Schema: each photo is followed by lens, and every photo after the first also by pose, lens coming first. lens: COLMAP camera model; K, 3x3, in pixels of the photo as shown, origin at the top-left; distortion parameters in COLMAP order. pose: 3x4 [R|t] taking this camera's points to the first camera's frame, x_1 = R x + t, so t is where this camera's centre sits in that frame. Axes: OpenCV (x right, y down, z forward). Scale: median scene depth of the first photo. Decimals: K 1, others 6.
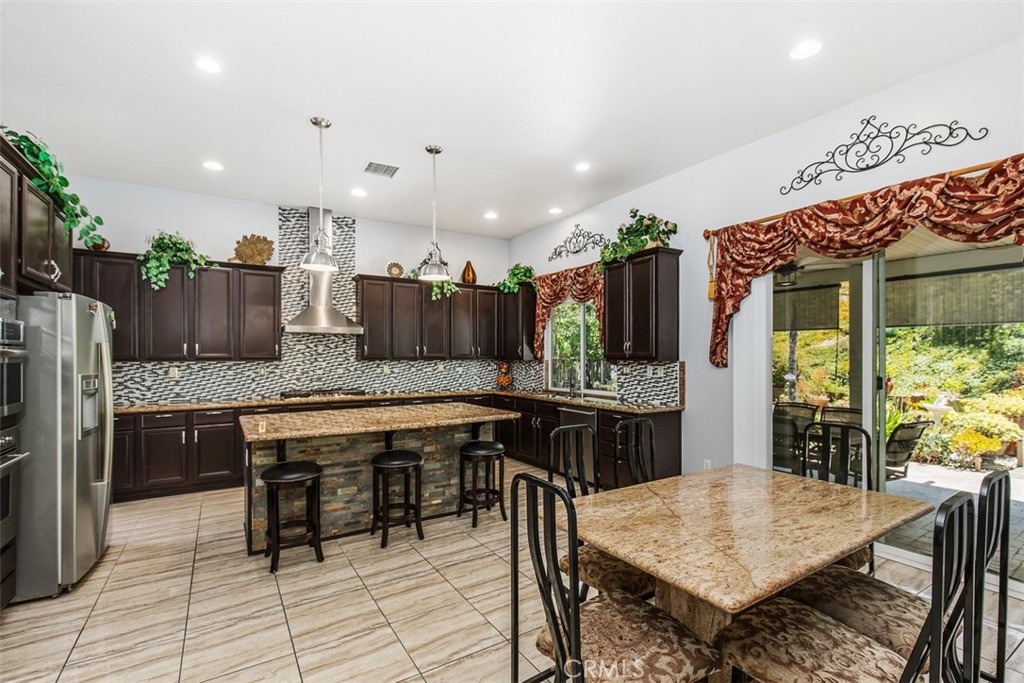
lens RADIAL K [[464.8, 0, 514.4], [0, 464.8, 351.5], [0, 0, 1]] dist [-0.001073, -0.000247]
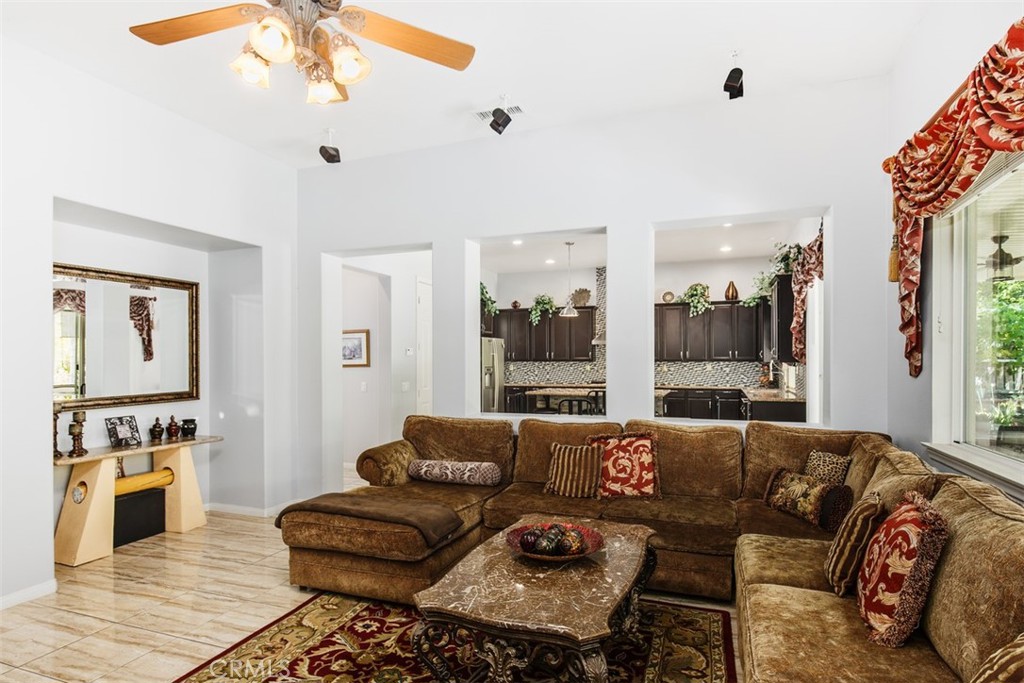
lens RADIAL K [[567.9, 0, 511.5], [0, 567.9, 348.8], [0, 0, 1]] dist [0.000037, -0.000002]
pose [[0.603097, -0.014703, -0.797532, 0.943703], [0.008028, 0.999891, -0.012363, -0.002327], [0.797627, 0.001054, 0.603150, -0.469456]]
